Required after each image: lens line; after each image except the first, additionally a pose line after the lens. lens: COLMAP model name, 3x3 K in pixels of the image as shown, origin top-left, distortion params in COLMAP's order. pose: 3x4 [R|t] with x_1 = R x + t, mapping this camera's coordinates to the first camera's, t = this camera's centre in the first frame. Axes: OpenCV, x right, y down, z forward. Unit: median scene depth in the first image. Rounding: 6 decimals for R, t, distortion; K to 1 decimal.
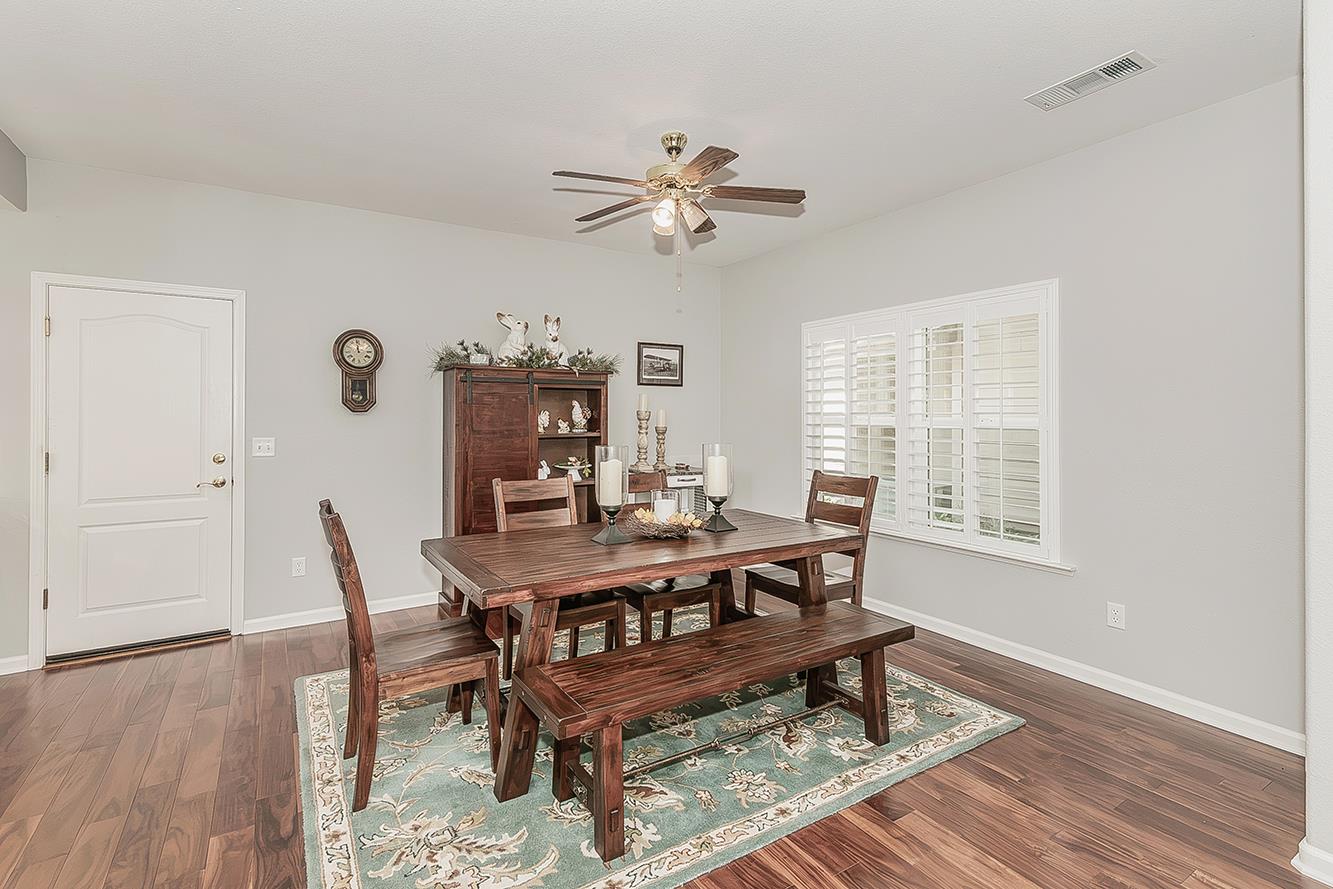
lens RADIAL K [[590.5, 0, 767.8], [0, 590.5, 442.1], [0, 0, 1]] dist [0.016283, -0.000134]
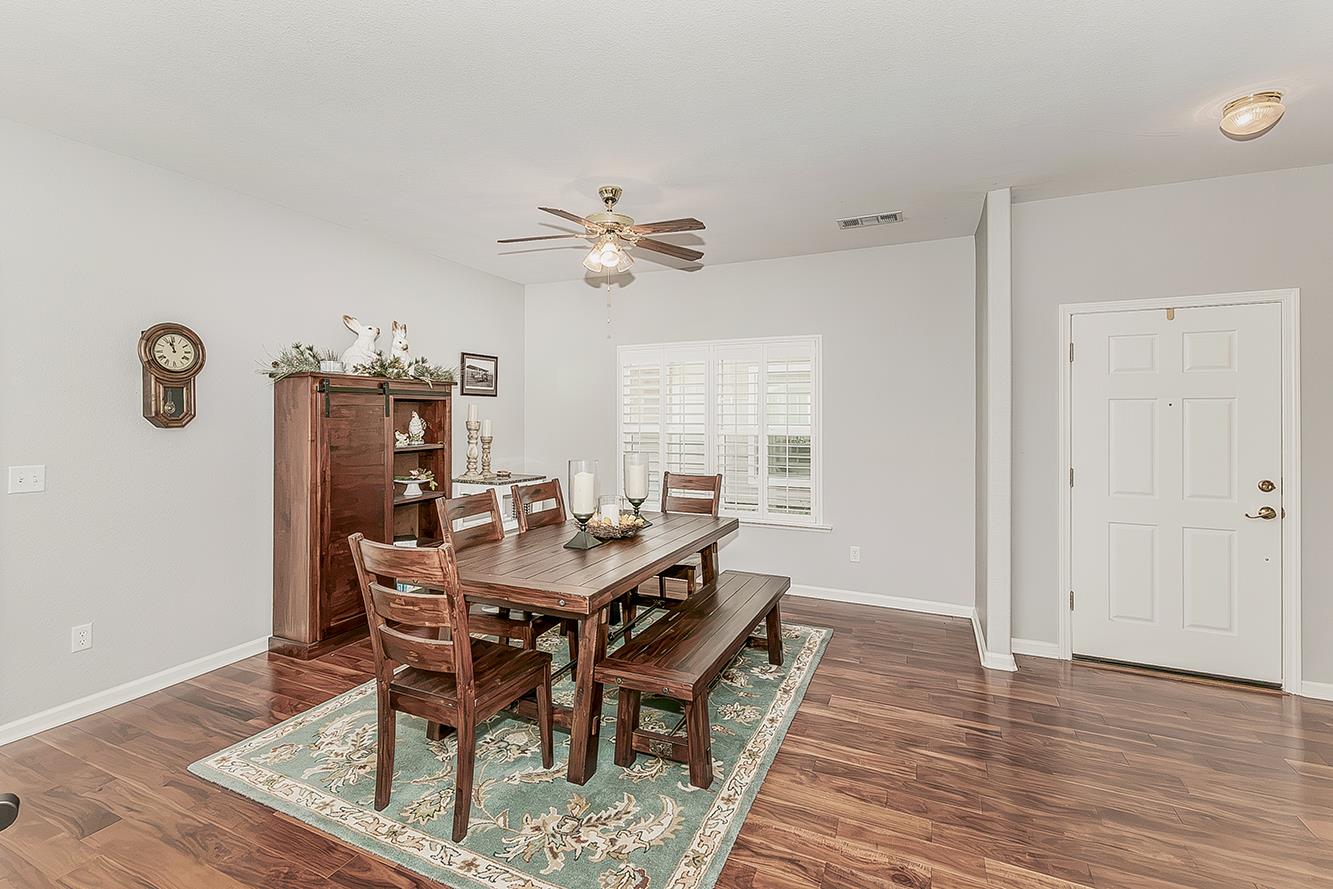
lens RADIAL K [[565.3, 0, 652.2], [0, 565.3, 439.0], [0, 0, 1]] dist [0.001421, 0.000246]
pose [[0.842358, -0.020896, 0.538513, -0.552767], [0.016879, 0.999781, 0.012391, -0.034088], [-0.538654, -0.001349, 0.842526, 0.023545]]
